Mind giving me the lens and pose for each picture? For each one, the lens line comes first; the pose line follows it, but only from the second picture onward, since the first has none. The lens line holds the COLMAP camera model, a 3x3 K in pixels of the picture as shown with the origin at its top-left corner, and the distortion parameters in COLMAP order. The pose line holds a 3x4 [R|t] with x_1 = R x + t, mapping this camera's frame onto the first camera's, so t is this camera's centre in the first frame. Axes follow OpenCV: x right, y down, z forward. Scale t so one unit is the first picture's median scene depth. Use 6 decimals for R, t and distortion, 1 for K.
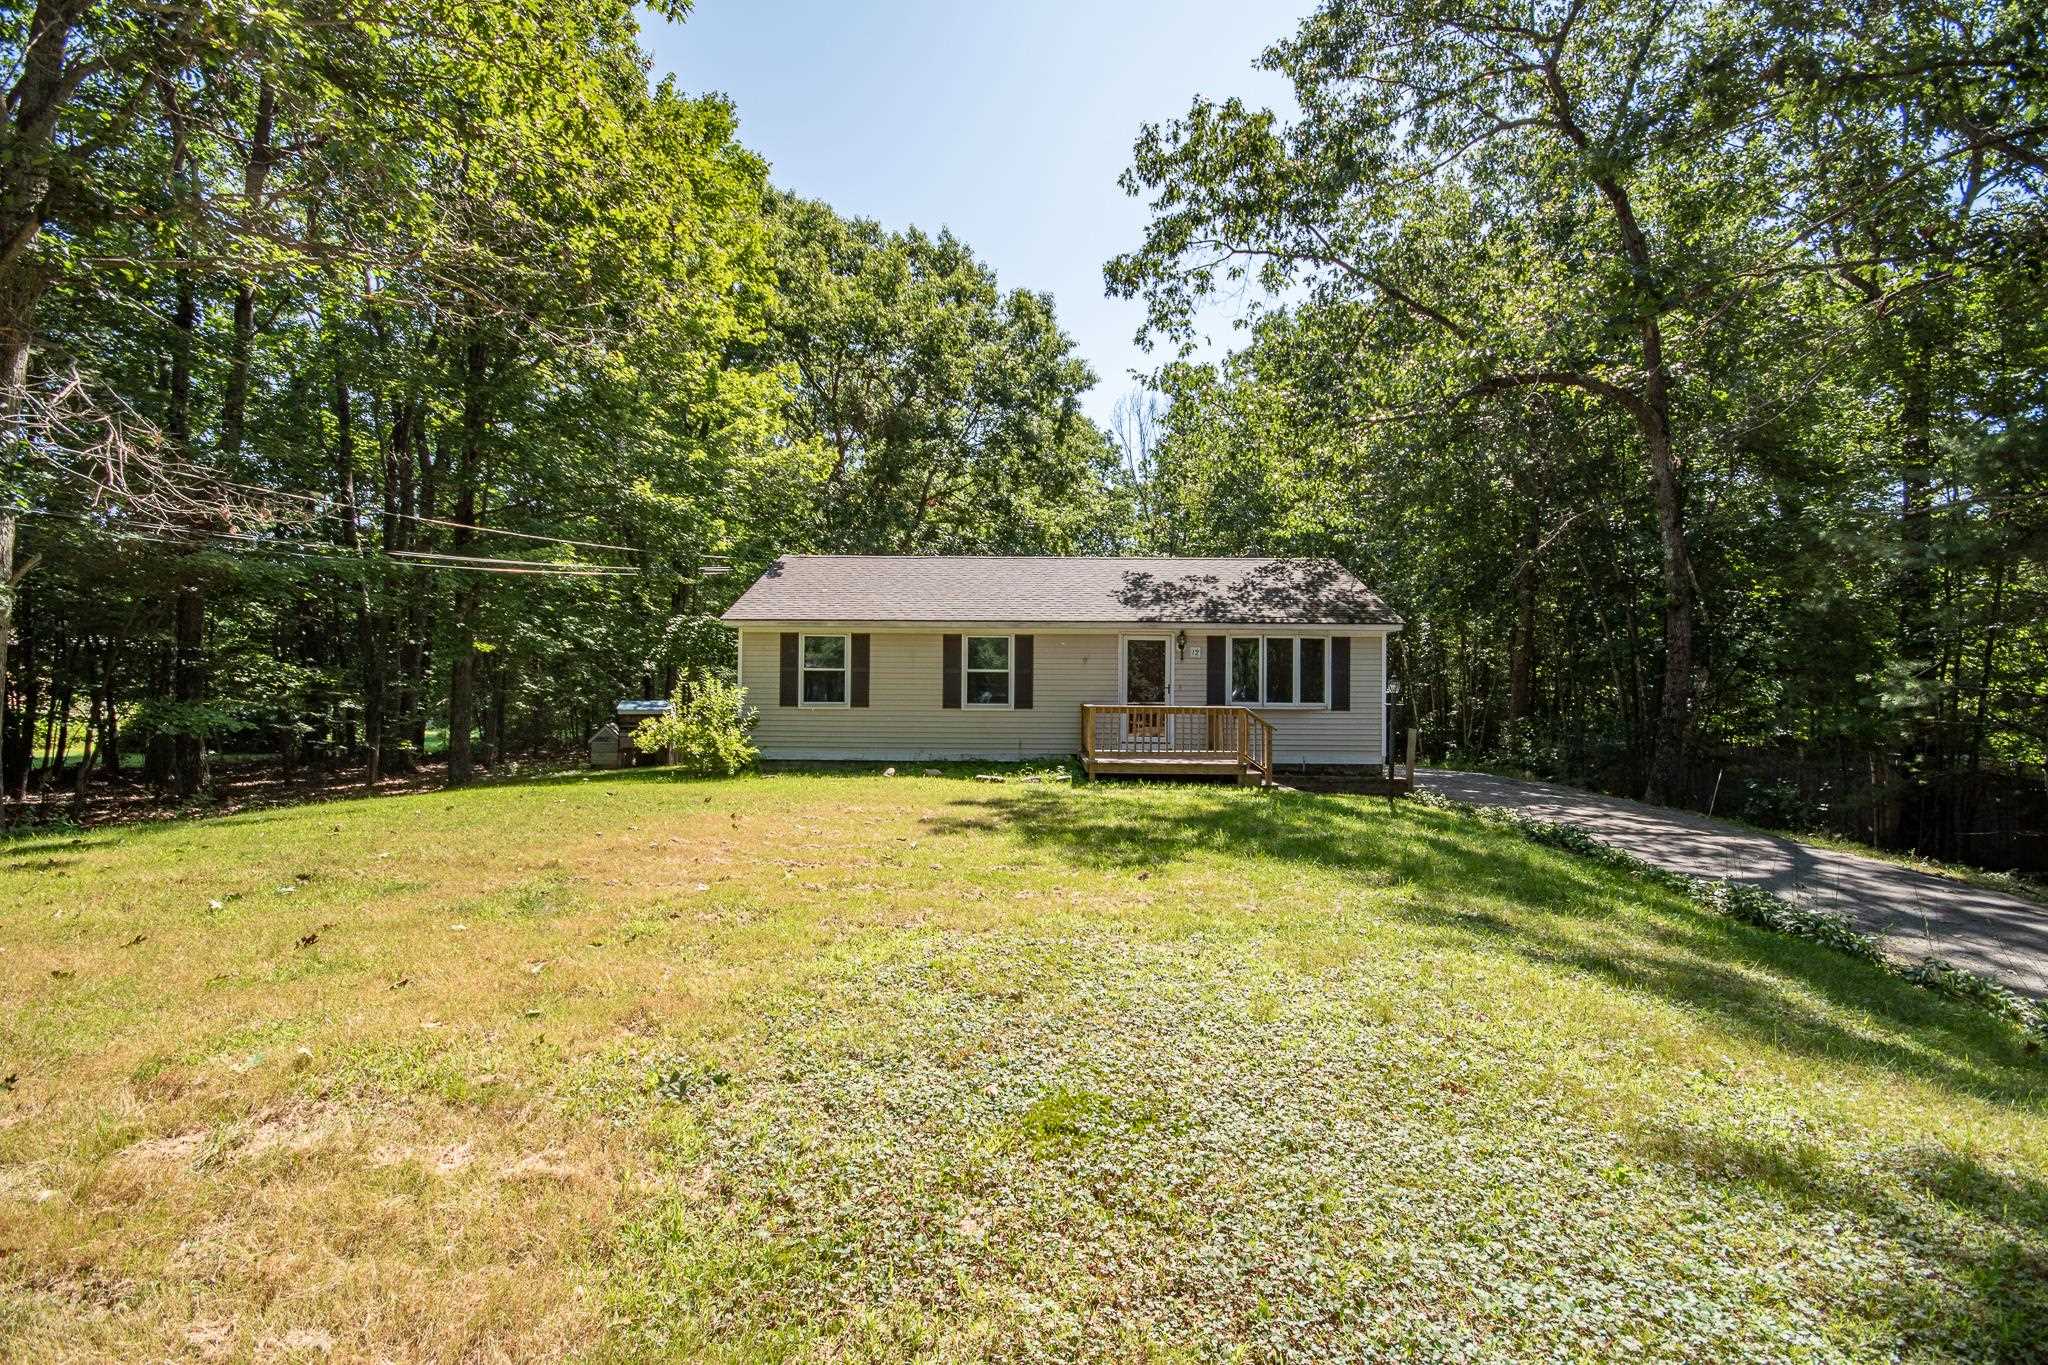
lens RADIAL K [[906.0, 0, 1023.7], [0, 906.0, 688.1], [0, 0, 1]] dist [-0.001350, -0.007493]
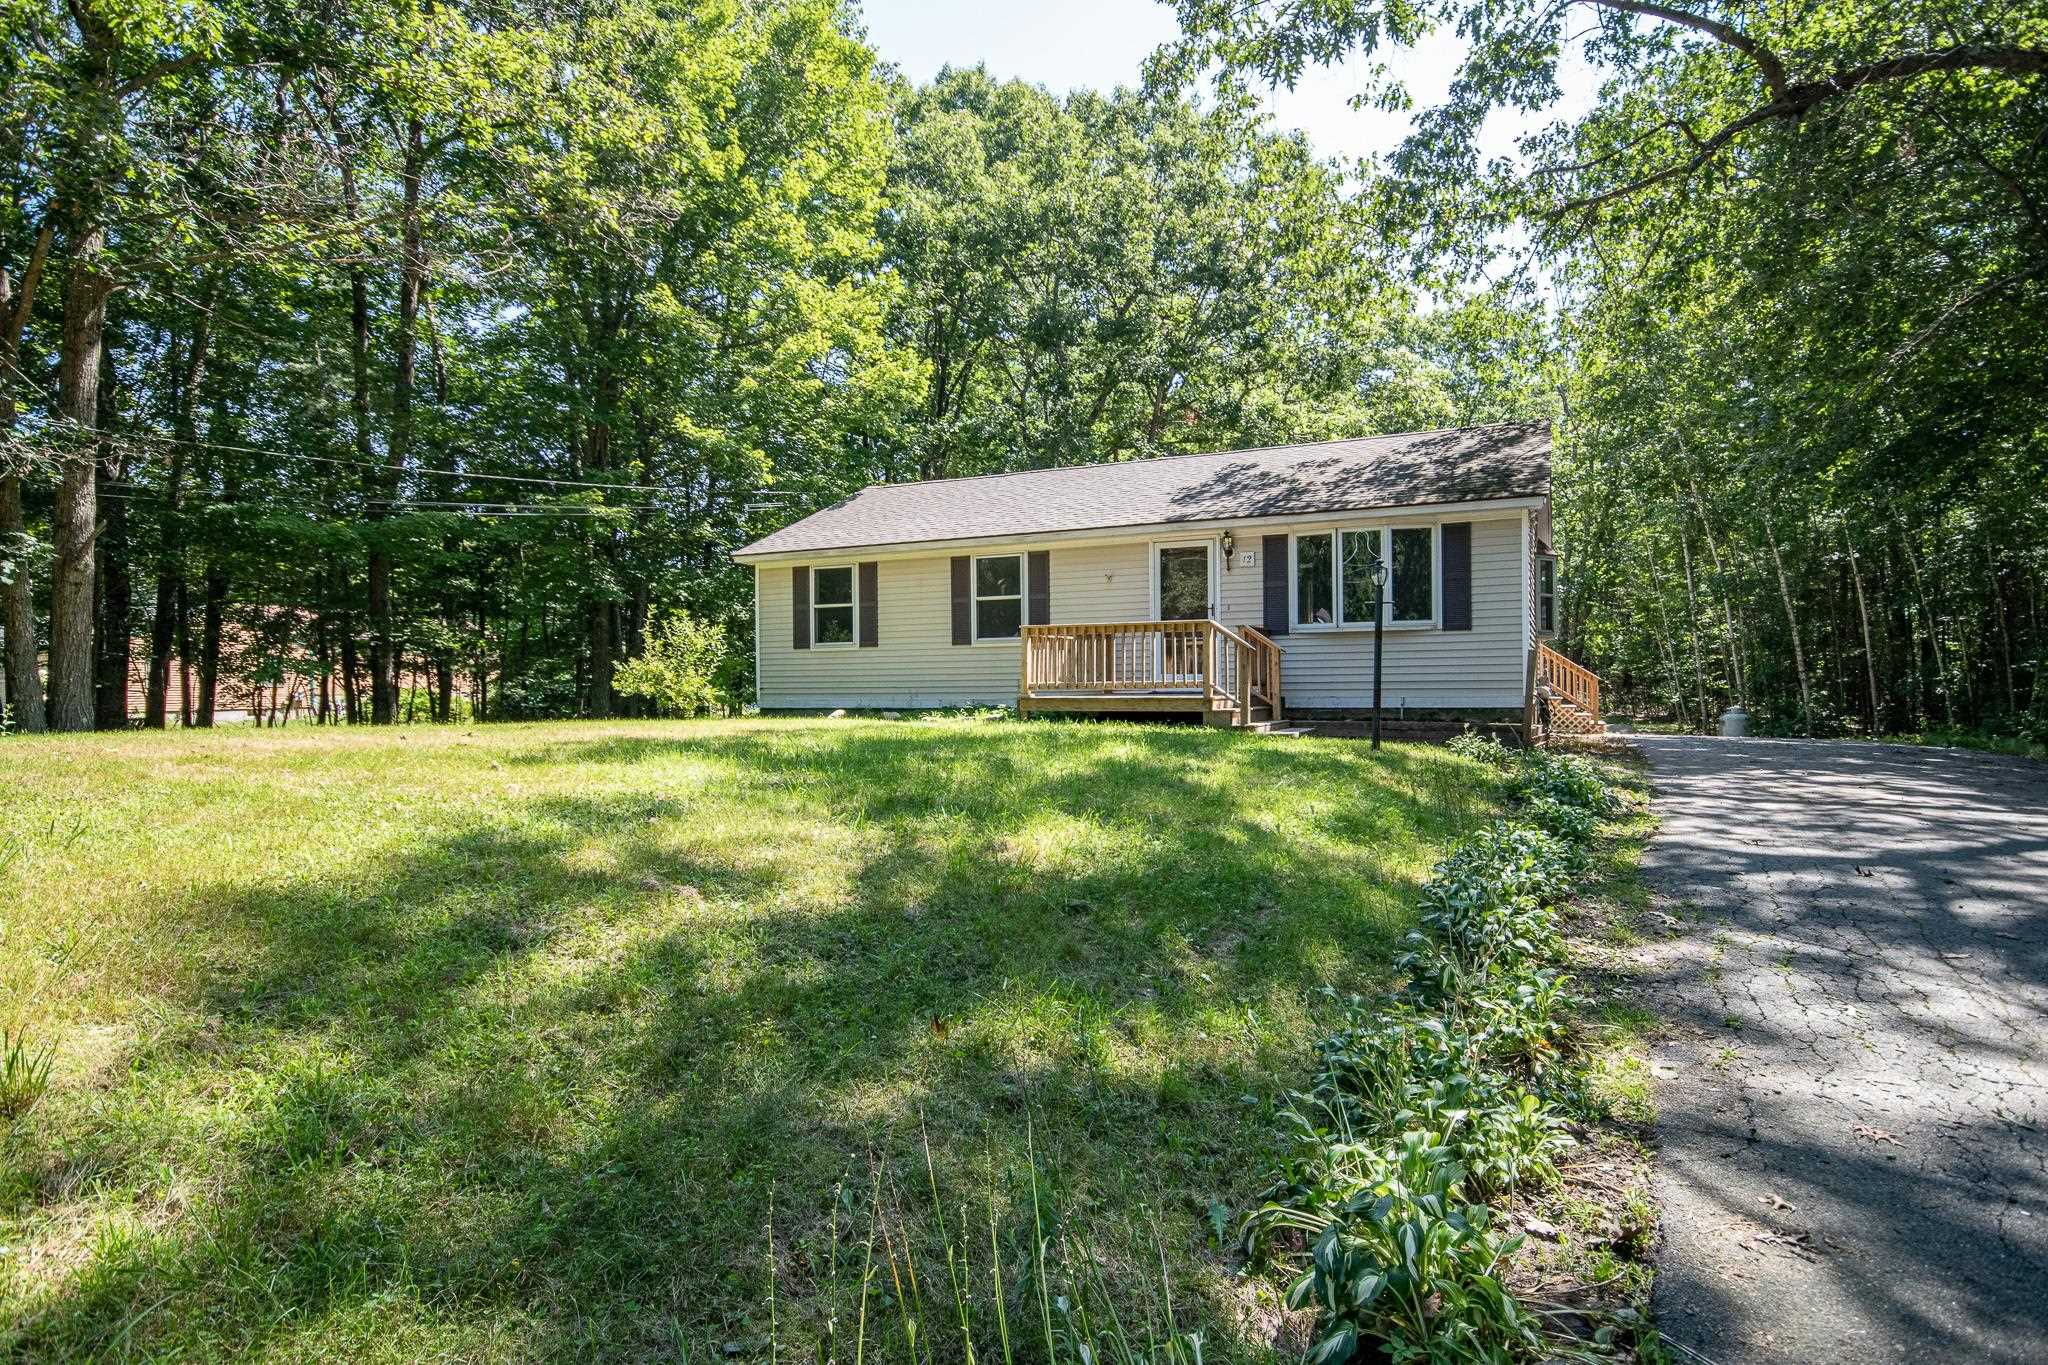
lens RADIAL K [[1100.8, 0, 1041.3], [0, 1100.8, 672.0], [0, 0, 1]] dist [0.005674, 0.003536]
pose [[0.911870, -0.021118, -0.409936, 0.388879], [0.019567, 0.999777, -0.007979, 0.054626], [0.410013, -0.000746, 0.912079, 0.109034]]
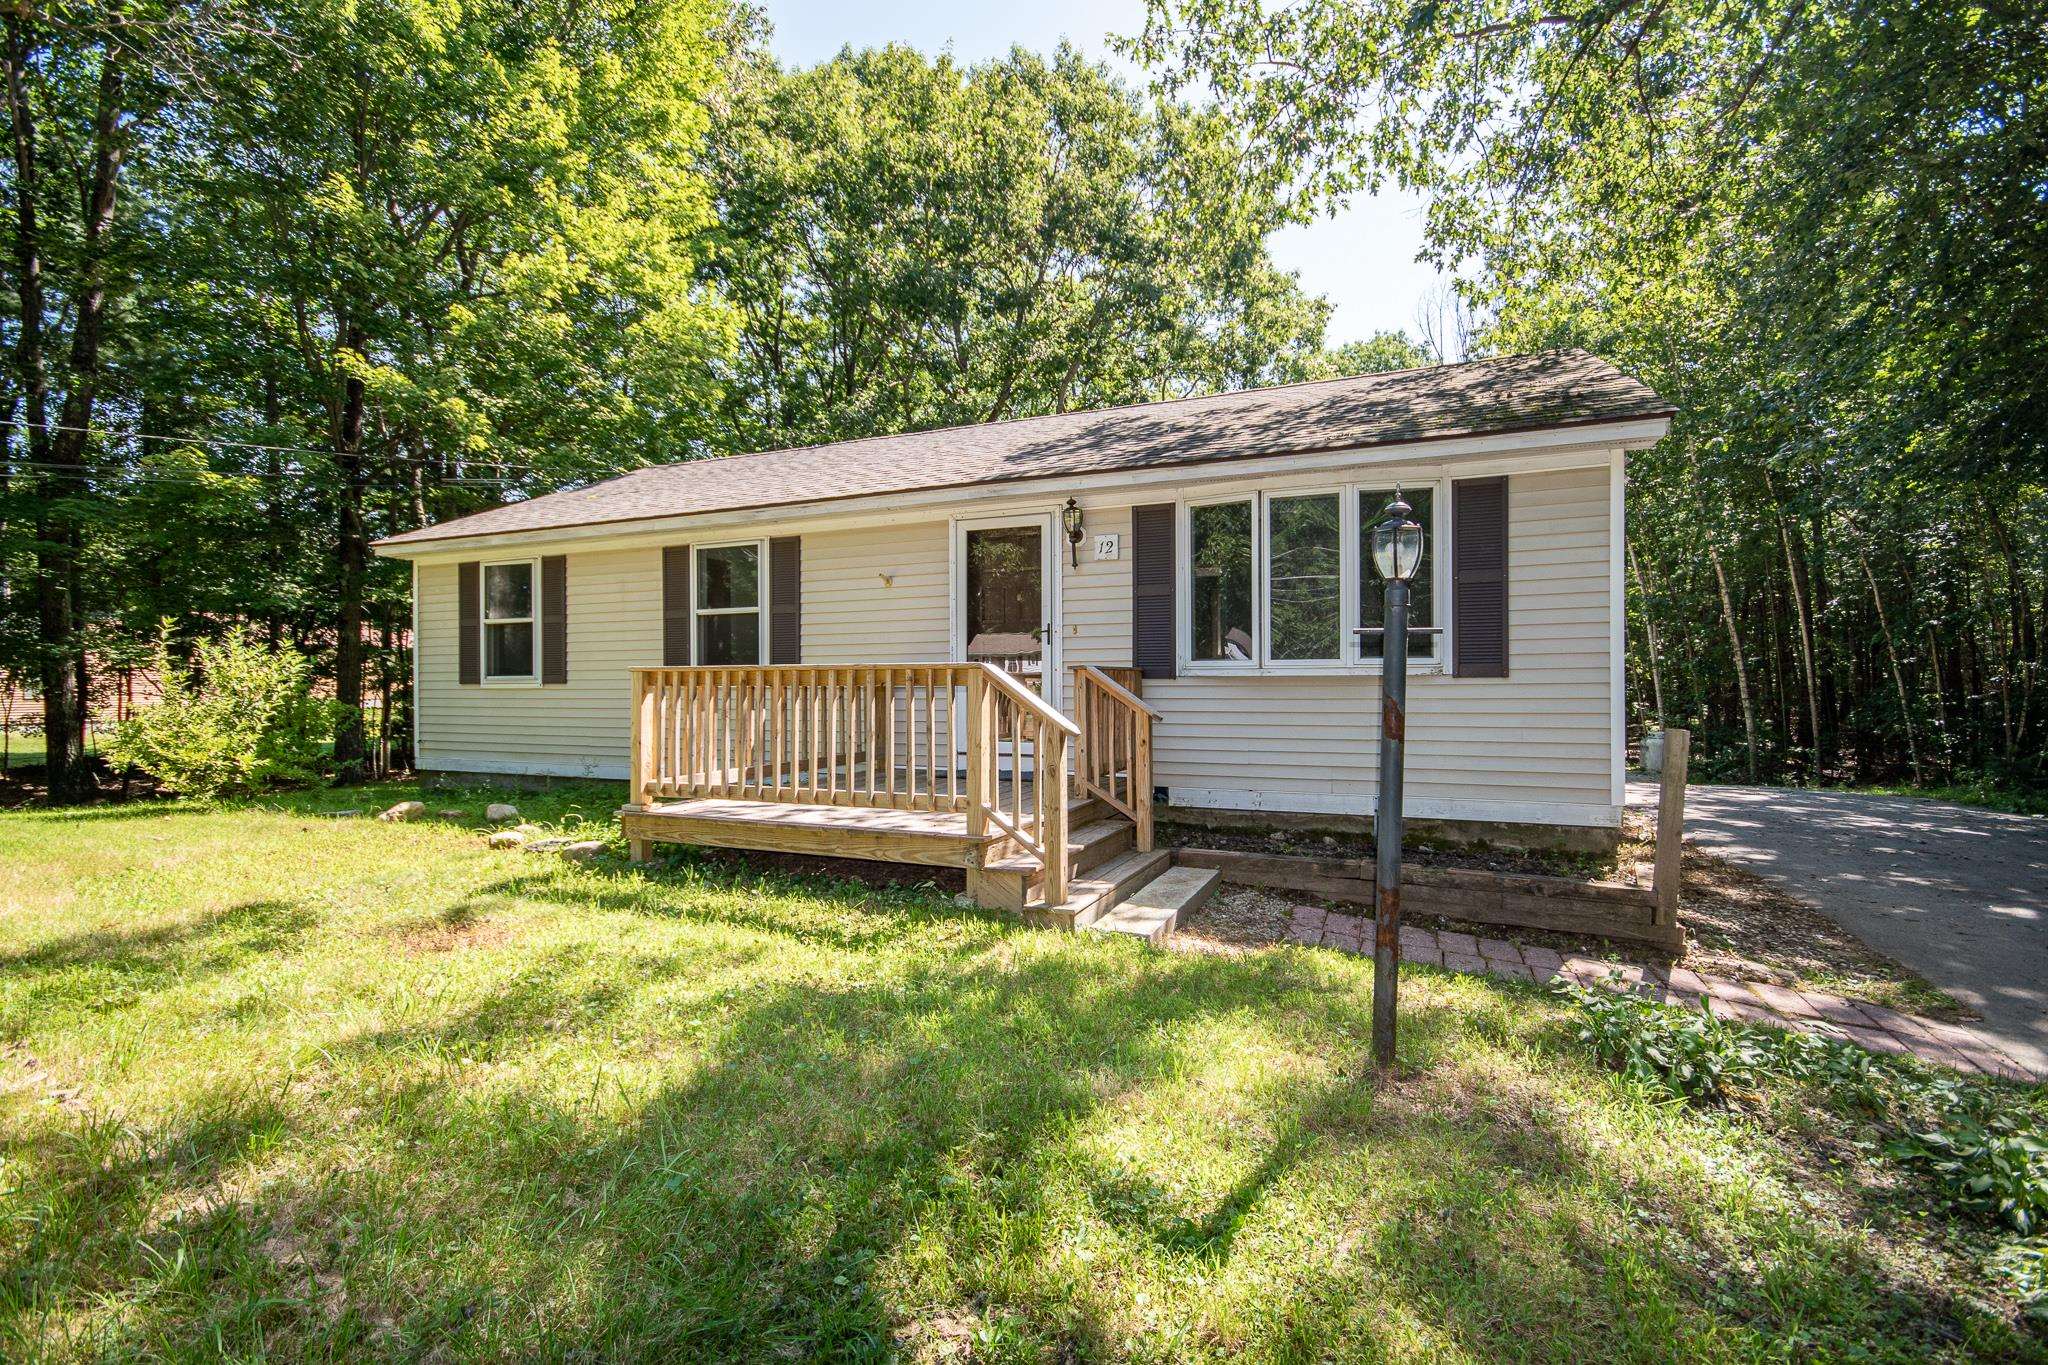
lens RADIAL K [[972.9, 0, 1010.6], [0, 972.9, 670.4], [0, 0, 1]] dist [0.008911, -0.009912]
pose [[0.920240, -0.017922, -0.390943, 0.316397], [0.014517, 0.999827, -0.011663, 0.023075], [0.391084, 0.005058, 0.920341, 0.538099]]
